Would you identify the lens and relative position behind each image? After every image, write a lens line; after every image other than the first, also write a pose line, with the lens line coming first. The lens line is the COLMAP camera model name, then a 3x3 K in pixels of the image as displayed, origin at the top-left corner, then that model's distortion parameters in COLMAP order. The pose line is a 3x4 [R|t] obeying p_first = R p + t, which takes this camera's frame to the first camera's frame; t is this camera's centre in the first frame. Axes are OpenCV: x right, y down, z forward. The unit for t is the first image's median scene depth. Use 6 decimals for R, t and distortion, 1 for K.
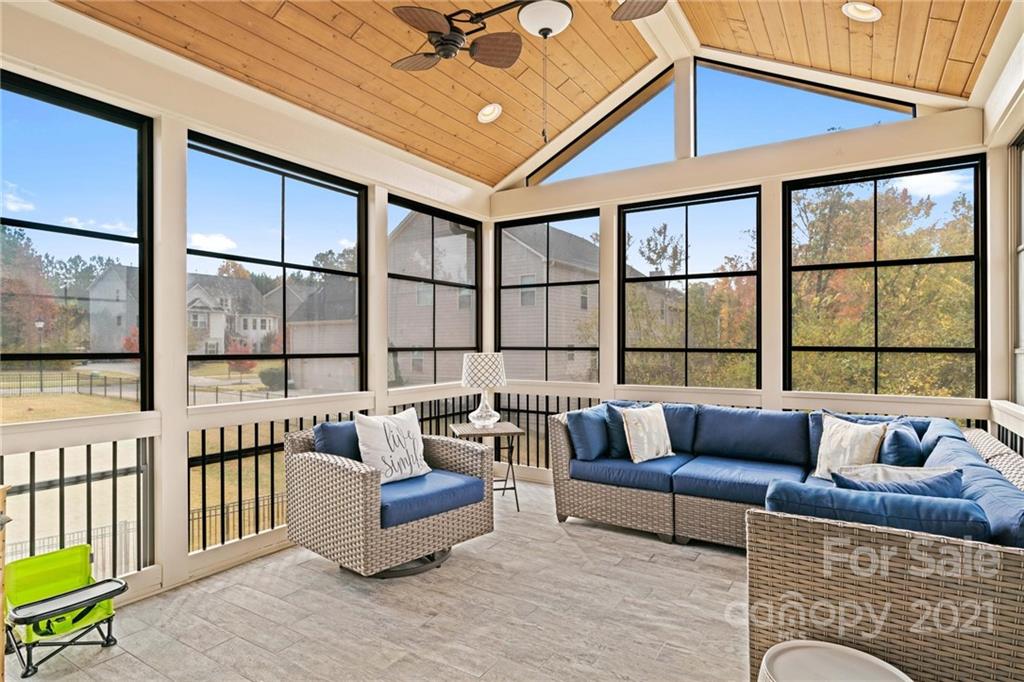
lens RADIAL K [[550.3, 0, 512.0], [0, 550.3, 341.0], [0, 0, 1]] dist [-0.000362, 0.000218]
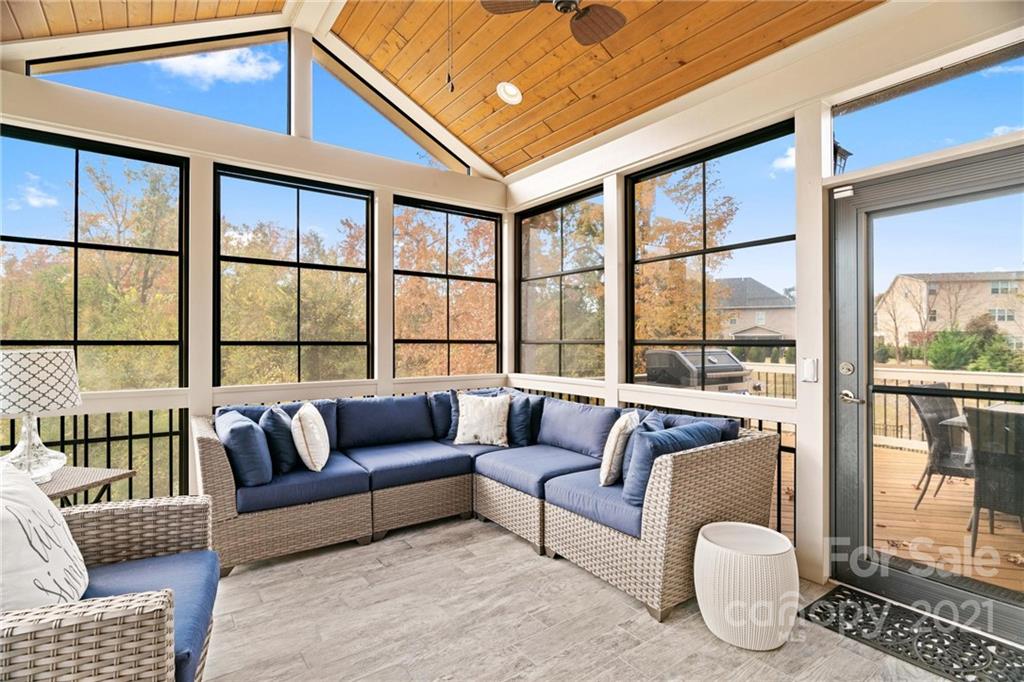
lens RADIAL K [[514.4, 0, 513.2], [0, 514.4, 335.3], [0, 0, 1]] dist [0.108133, -0.000040]
pose [[0.373722, 0.010345, 0.927483, -0.431326], [-0.025209, 0.999682, -0.000993, -0.004396], [-0.927198, -0.023009, 0.373864, 0.381498]]
